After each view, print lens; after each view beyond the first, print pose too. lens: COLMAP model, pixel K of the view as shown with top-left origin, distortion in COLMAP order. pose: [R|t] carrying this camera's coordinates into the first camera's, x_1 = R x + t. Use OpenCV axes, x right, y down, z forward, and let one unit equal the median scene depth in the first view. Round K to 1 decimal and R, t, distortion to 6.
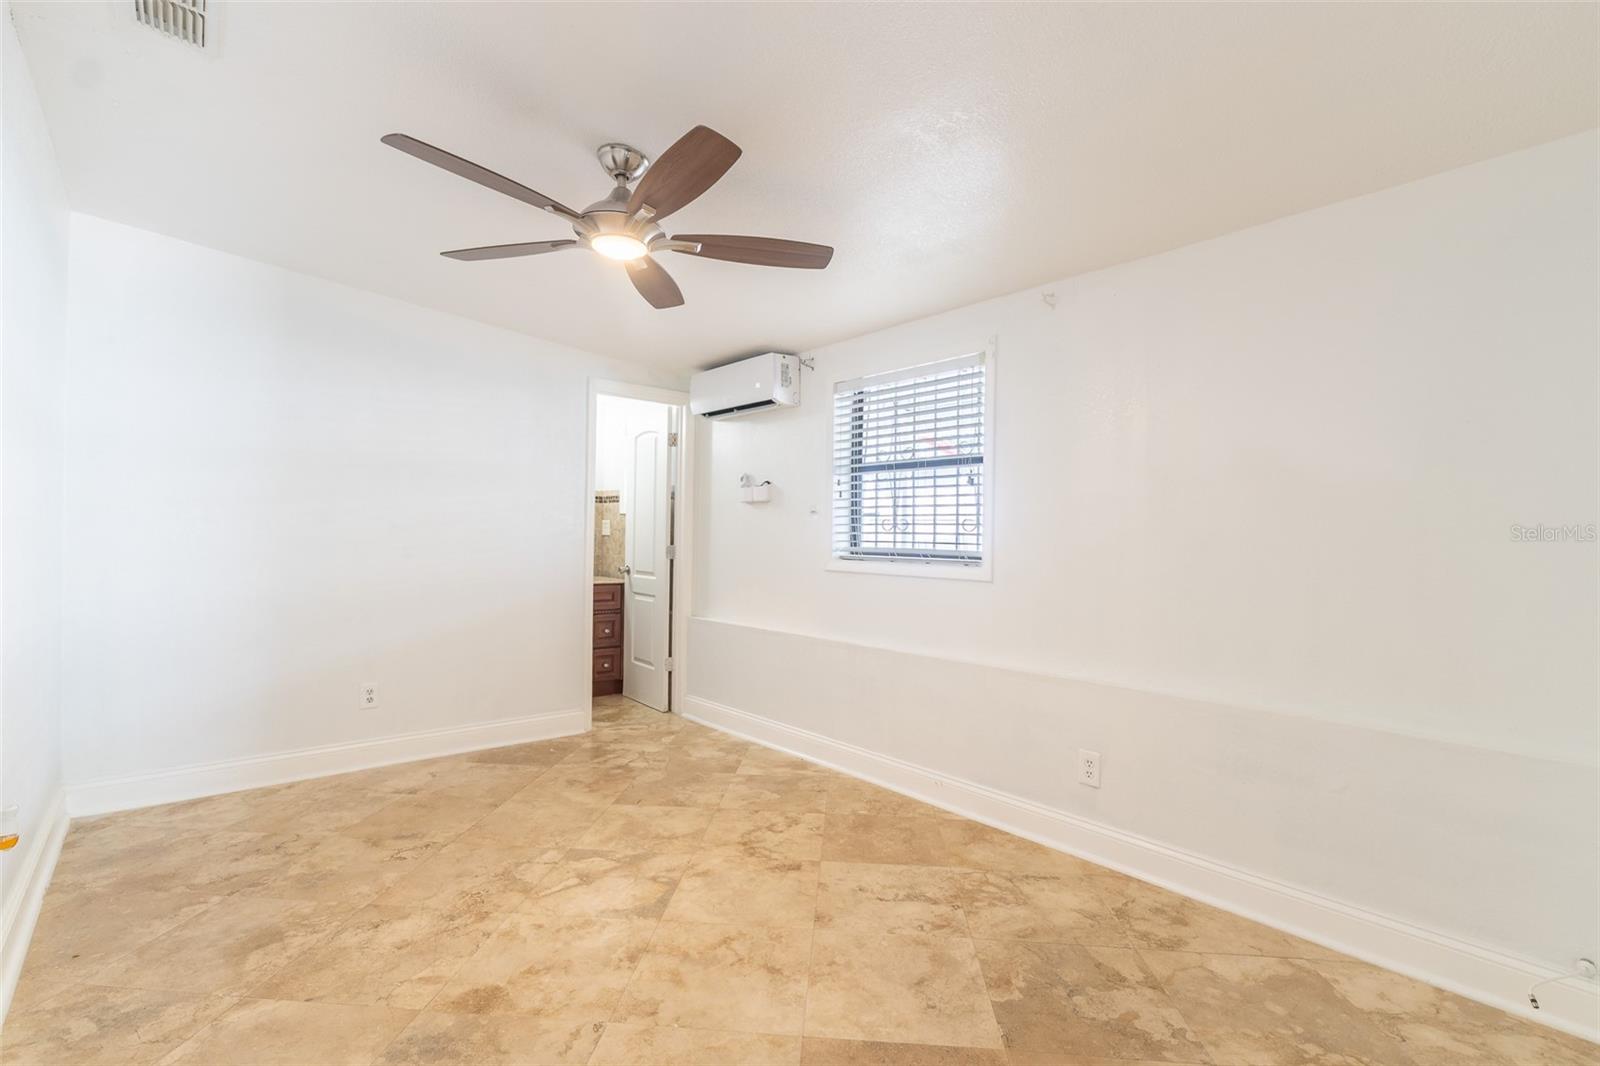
lens RADIAL K [[737.4, 0, 795.8], [0, 737.4, 536.1], [0, 0, 1]] dist [-0.011036, 0.001573]
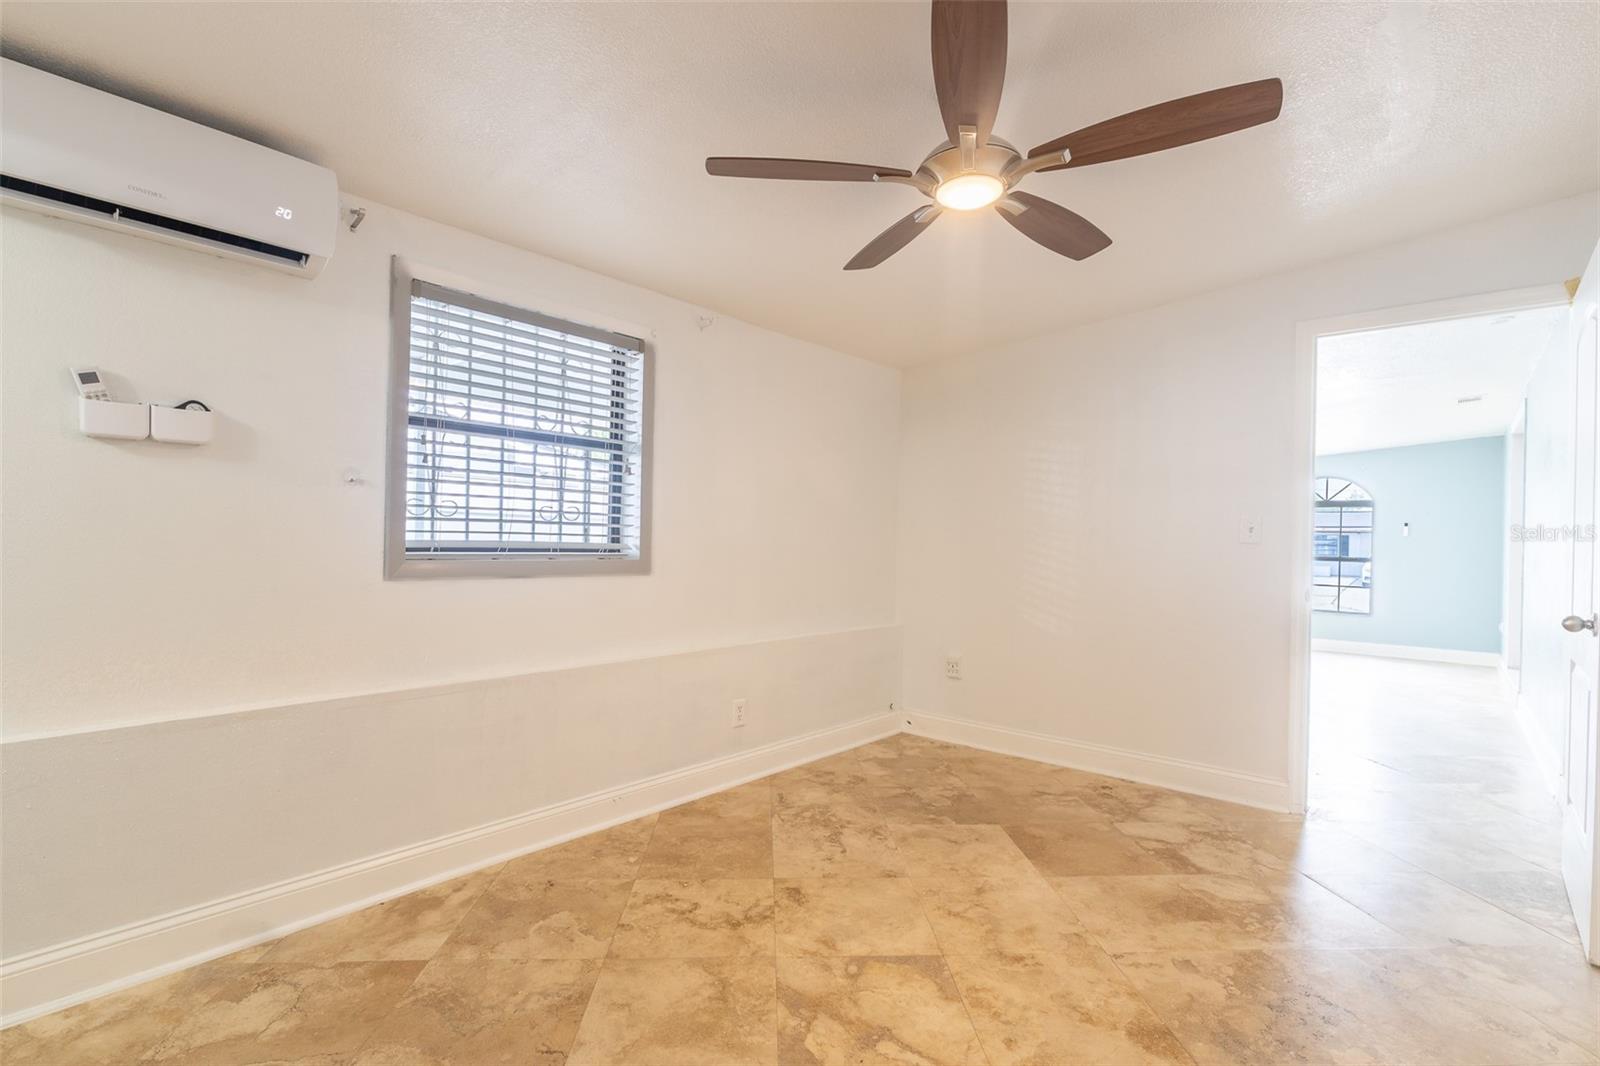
lens RADIAL K [[737.4, 0, 796.8], [0, 737.4, 531.4], [0, 0, 1]] dist [-0.011036, 0.001573]
pose [[-0.139969, -0.006751, 0.990133, -0.886503], [-0.024996, 0.999682, 0.003283, -0.004617], [-0.989840, -0.024289, -0.140093, 1.100696]]
